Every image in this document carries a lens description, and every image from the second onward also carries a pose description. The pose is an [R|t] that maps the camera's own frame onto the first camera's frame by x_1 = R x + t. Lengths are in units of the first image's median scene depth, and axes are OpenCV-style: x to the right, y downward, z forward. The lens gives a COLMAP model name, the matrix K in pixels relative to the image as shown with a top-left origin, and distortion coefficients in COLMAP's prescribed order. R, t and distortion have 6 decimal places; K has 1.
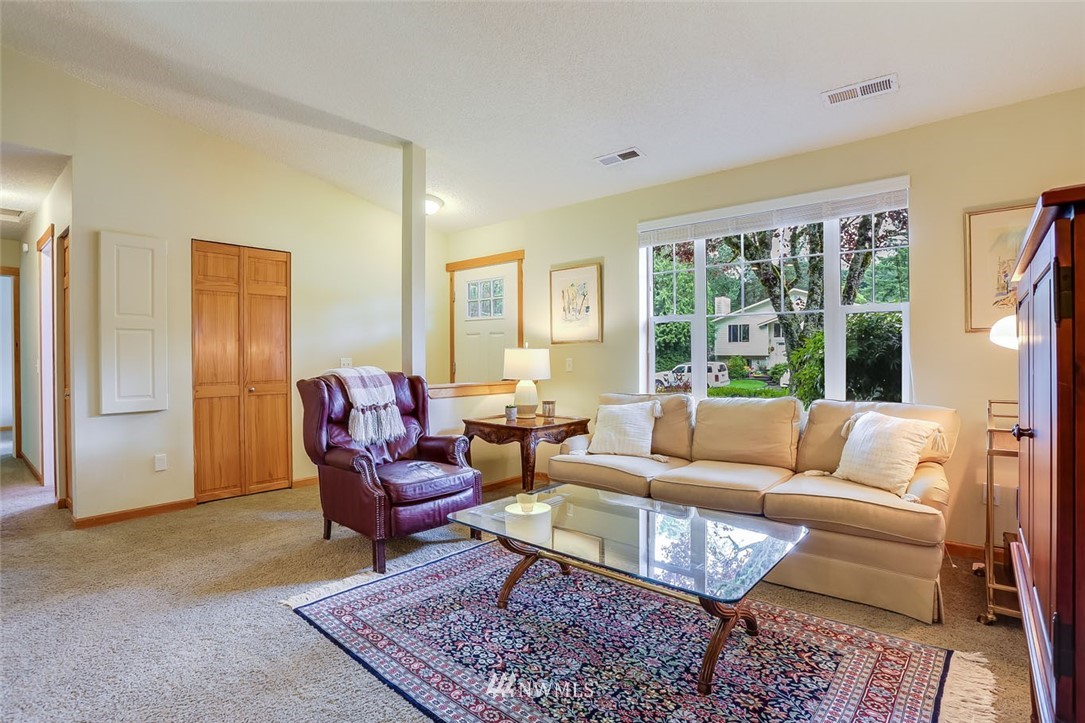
lens RADIAL K [[537.5, 0, 541.0], [0, 537.5, 349.1], [0, 0, 1]] dist [-0.081160, 0.041061]
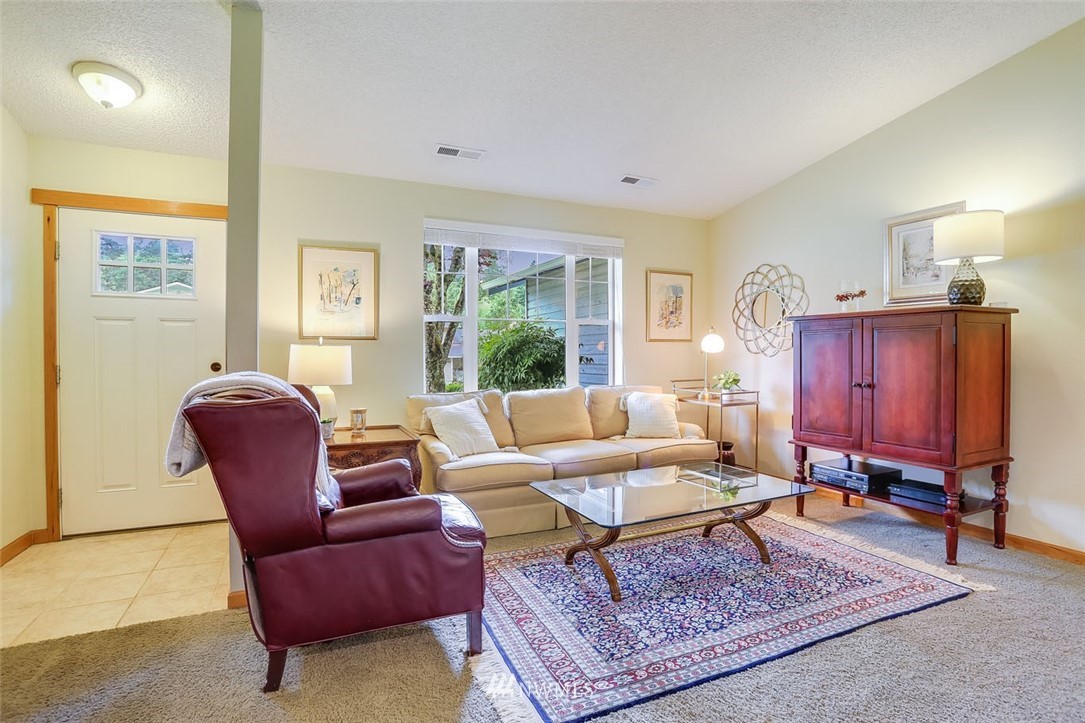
lens RADIAL K [[537.5, 0, 541.0], [0, 537.5, 349.1], [0, 0, 1]] dist [-0.081160, 0.041061]
pose [[0.404126, 0.010517, 0.914643, -1.224696], [-0.010766, 0.999919, -0.006740, 0.012343], [-0.914640, -0.007123, 0.404206, 0.827036]]
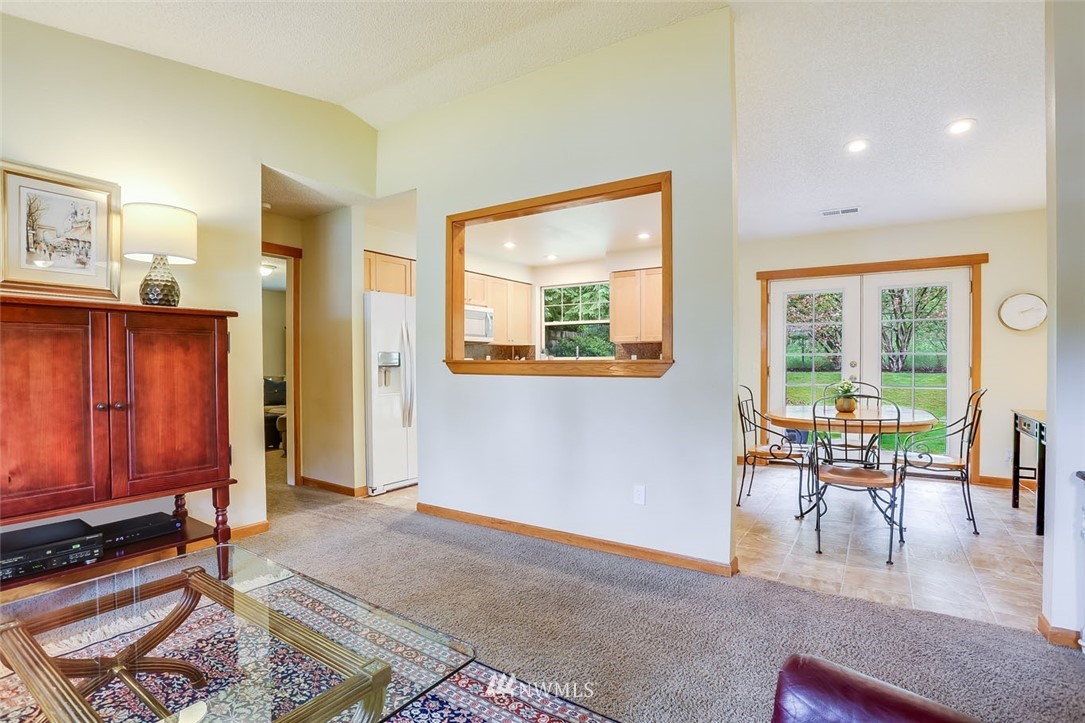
lens RADIAL K [[530.4, 0, 545.8], [0, 530.4, 370.5], [0, 0, 1]] dist [-0.056650, 0.021970]
pose [[-0.990821, 0.008157, -0.134932, -0.209868], [0.006878, 0.999927, 0.009945, 0.019479], [0.135003, 0.008926, -0.990805, 1.756434]]
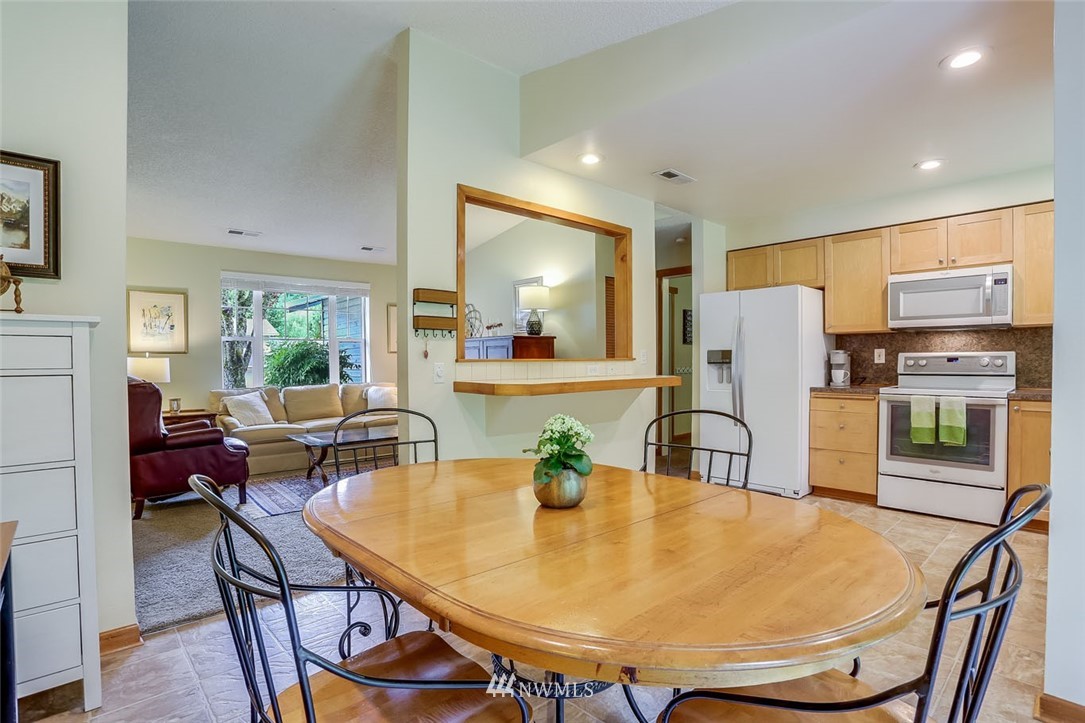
lens RADIAL K [[530.4, 0, 528.1], [0, 530.4, 369.6], [0, 0, 1]] dist [-0.067639, 0.023915]
pose [[0.124519, -0.014043, 0.992118, -2.203434], [-0.002259, 0.999893, 0.014436, 0.014468], [-0.992215, -0.004039, 0.124474, 0.006621]]
